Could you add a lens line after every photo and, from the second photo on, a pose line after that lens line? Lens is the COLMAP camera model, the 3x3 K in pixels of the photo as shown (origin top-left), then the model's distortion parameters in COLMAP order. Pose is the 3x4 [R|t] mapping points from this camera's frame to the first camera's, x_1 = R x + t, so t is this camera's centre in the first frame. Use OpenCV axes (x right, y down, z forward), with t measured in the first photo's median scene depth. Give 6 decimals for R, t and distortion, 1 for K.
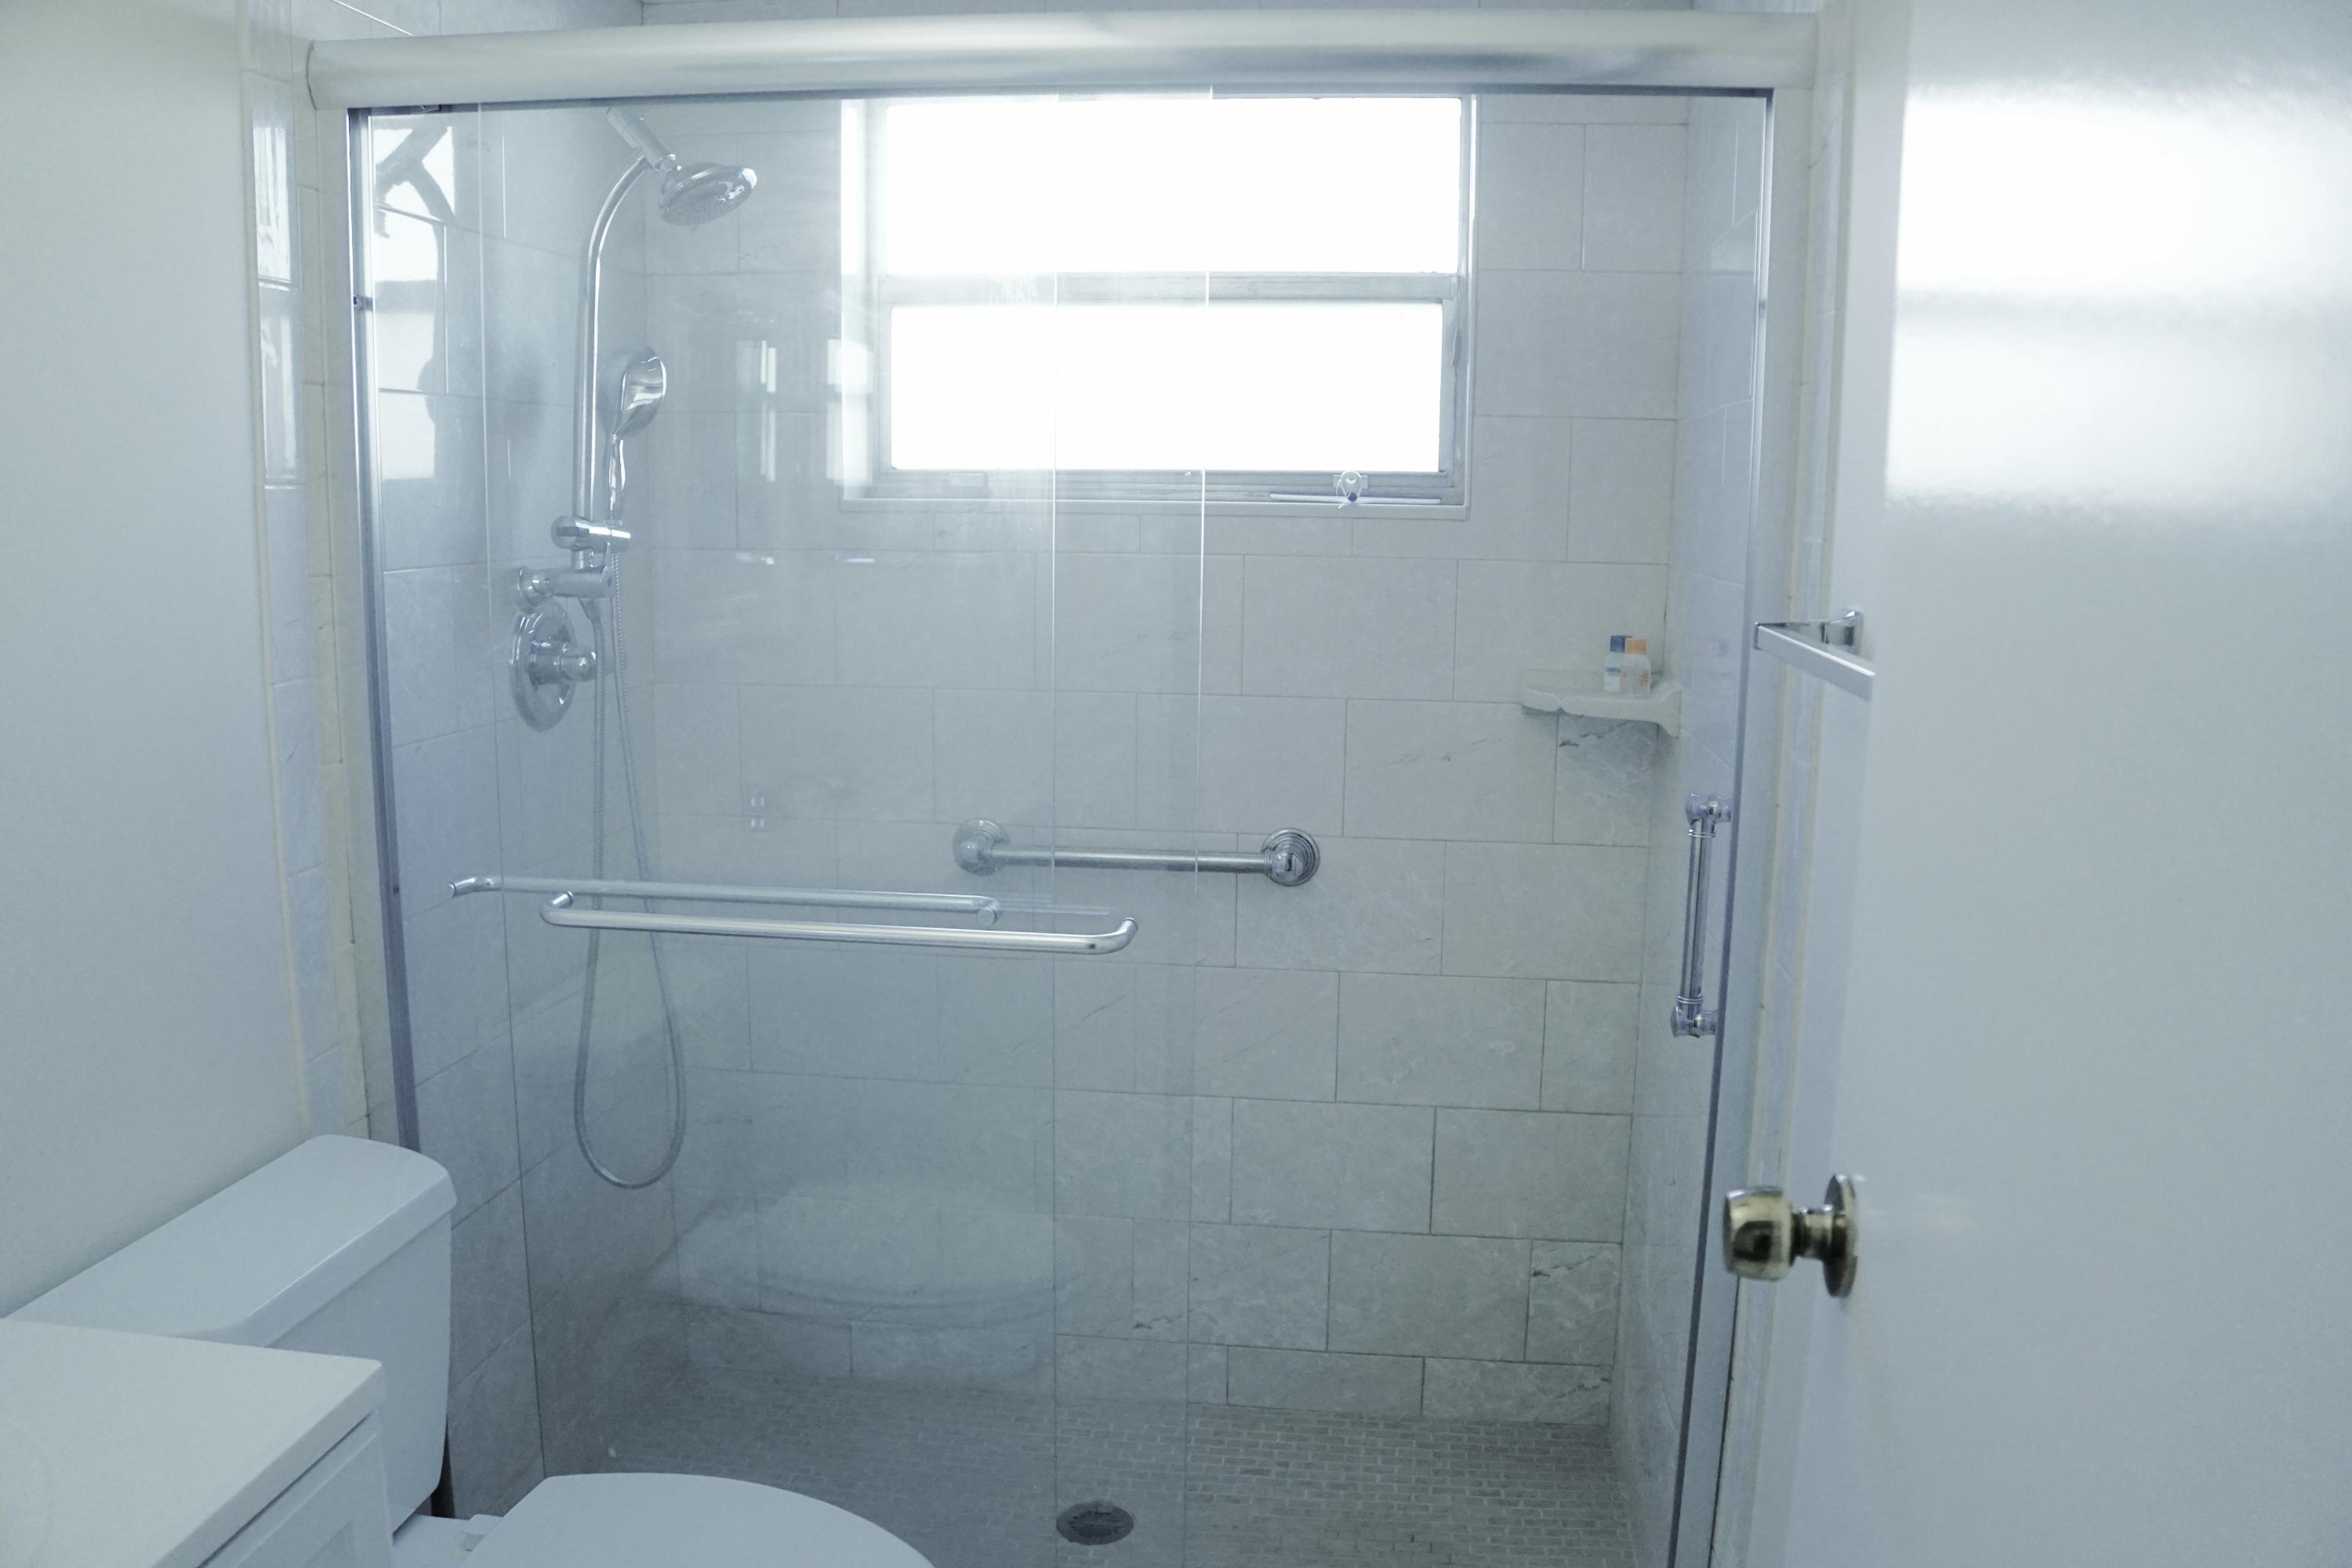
lens RADIAL K [[1989.7, 0, 1170.4], [0, 1989.7, 820.3], [0, 0, 1]] dist [-0.158475, 0.118243]
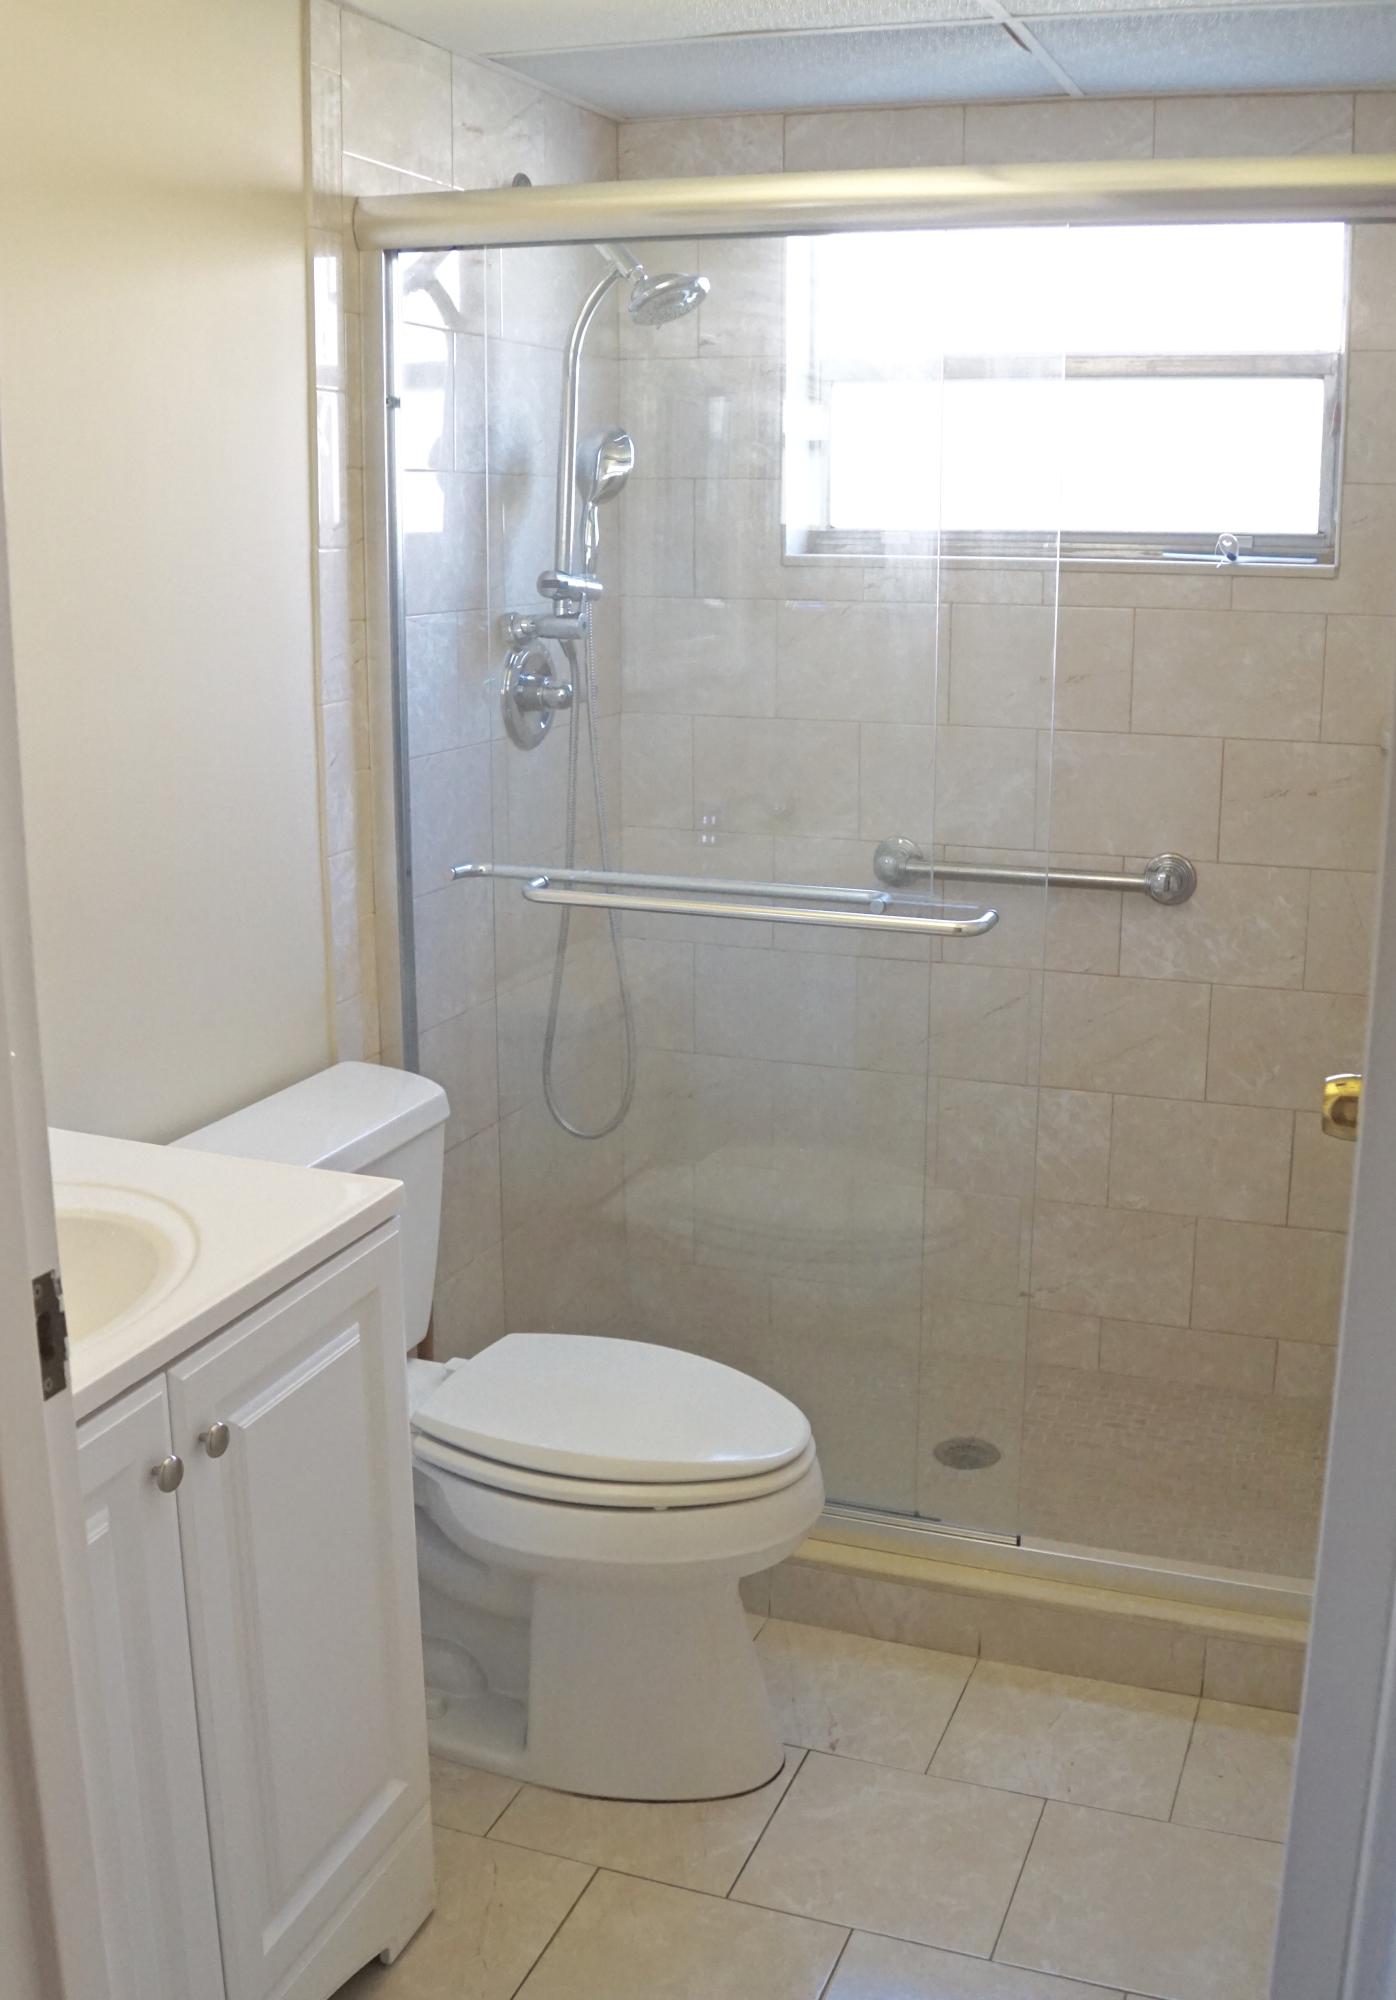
lens RADIAL K [[2085.8, 0, 698.0], [0, 2085.8, 1000.0], [0, 0, 1]] dist [-0.109112, -0.006411]
pose [[0.974289, 0.043616, -0.221038, 0.071840], [-0.030327, 0.997542, 0.063161, 0.023914], [0.223249, -0.054833, 0.973218, -0.230905]]
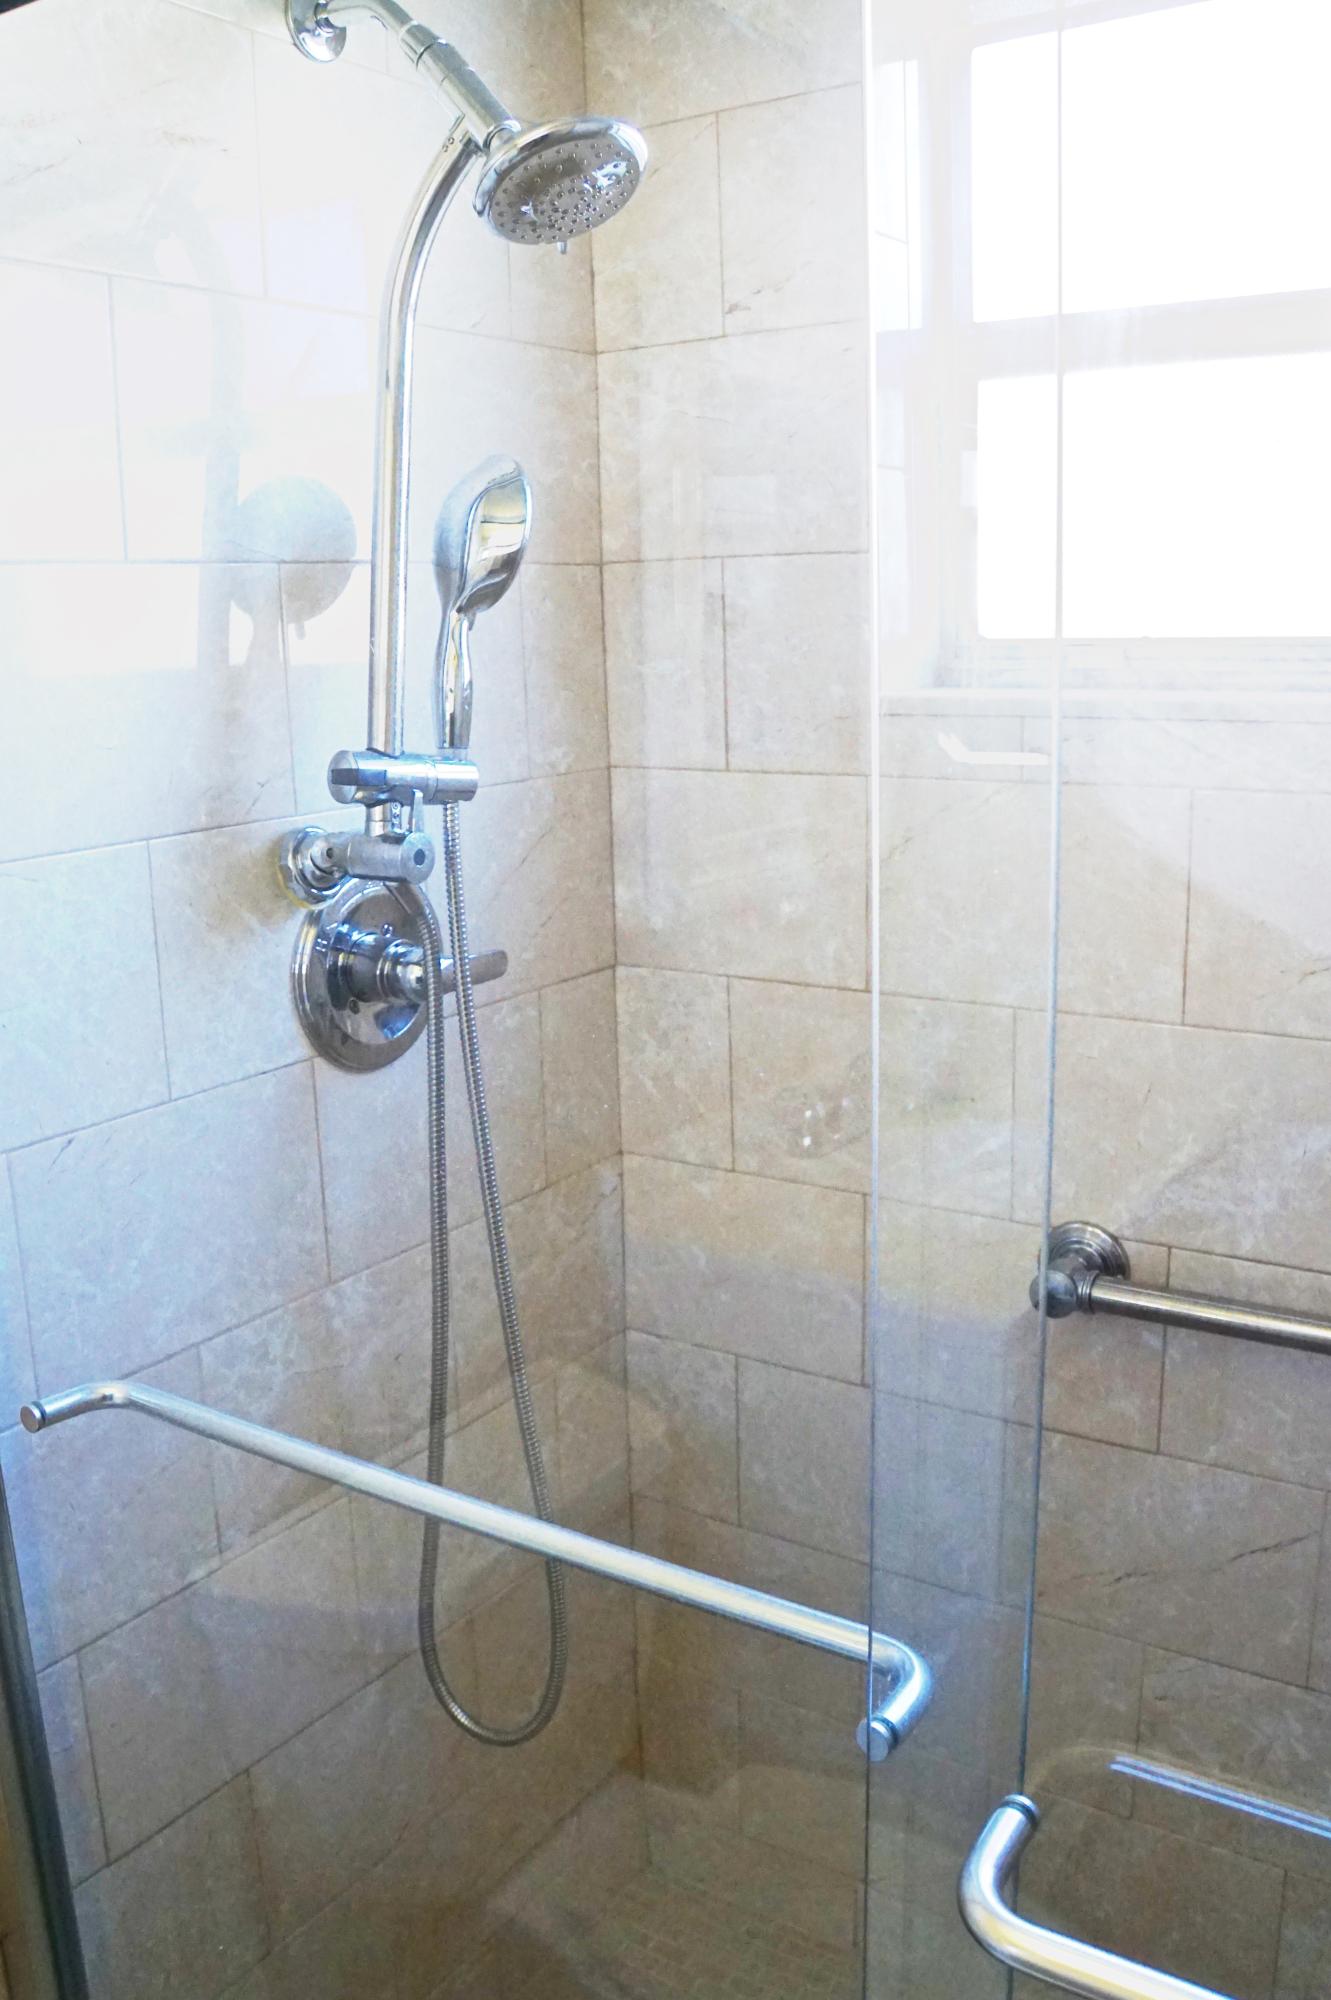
lens RADIAL K [[1768.5, 0, 602.0], [0, 1768.5, 997.1], [0, 0, 1]] dist [-0.097901, -0.002839]
pose [[0.885040, 0.064225, -0.461064, 0.019407], [-0.038649, 0.997155, 0.064712, -0.115748], [0.463908, -0.039453, 0.885004, 0.537448]]
